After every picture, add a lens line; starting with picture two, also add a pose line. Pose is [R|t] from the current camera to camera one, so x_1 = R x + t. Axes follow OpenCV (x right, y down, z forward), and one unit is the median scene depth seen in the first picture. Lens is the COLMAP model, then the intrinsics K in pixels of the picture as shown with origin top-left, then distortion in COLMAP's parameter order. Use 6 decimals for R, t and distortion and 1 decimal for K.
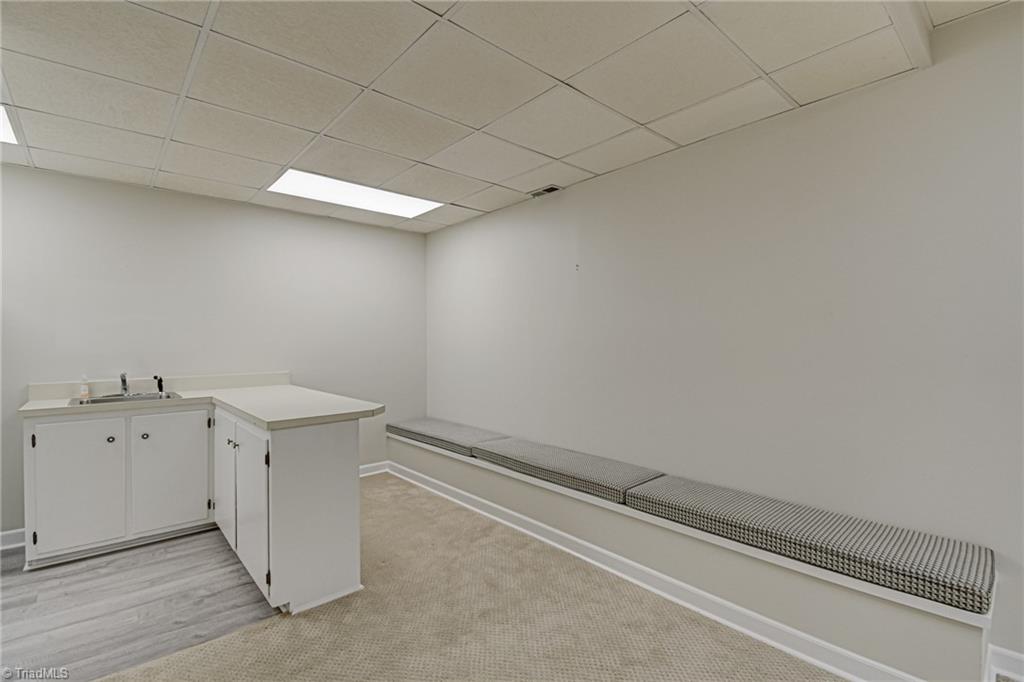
lens RADIAL K [[459.0, 0, 512.0], [0, 459.0, 342.8], [0, 0, 1]] dist [-0.004787, -0.001449]
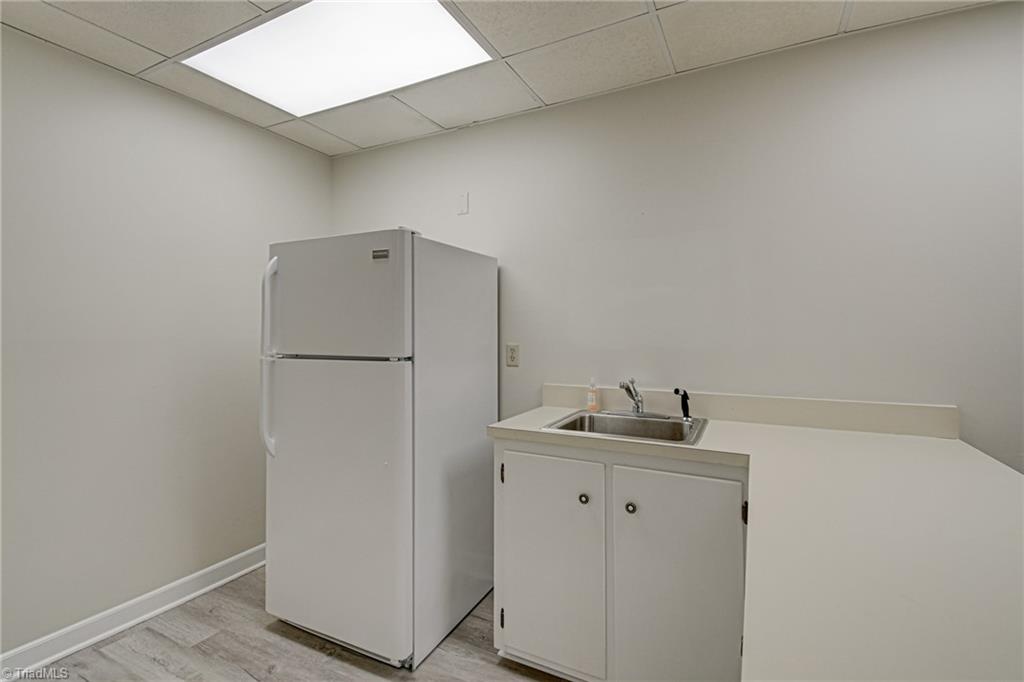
lens RADIAL K [[459.0, 0, 514.1], [0, 459.0, 337.1], [0, 0, 1]] dist [-0.004787, -0.001449]
pose [[0.351852, 0.005737, -0.936038, -0.343384], [-0.000687, 0.999983, 0.005871, 0.007113], [0.936055, -0.001423, 0.351850, 0.655318]]
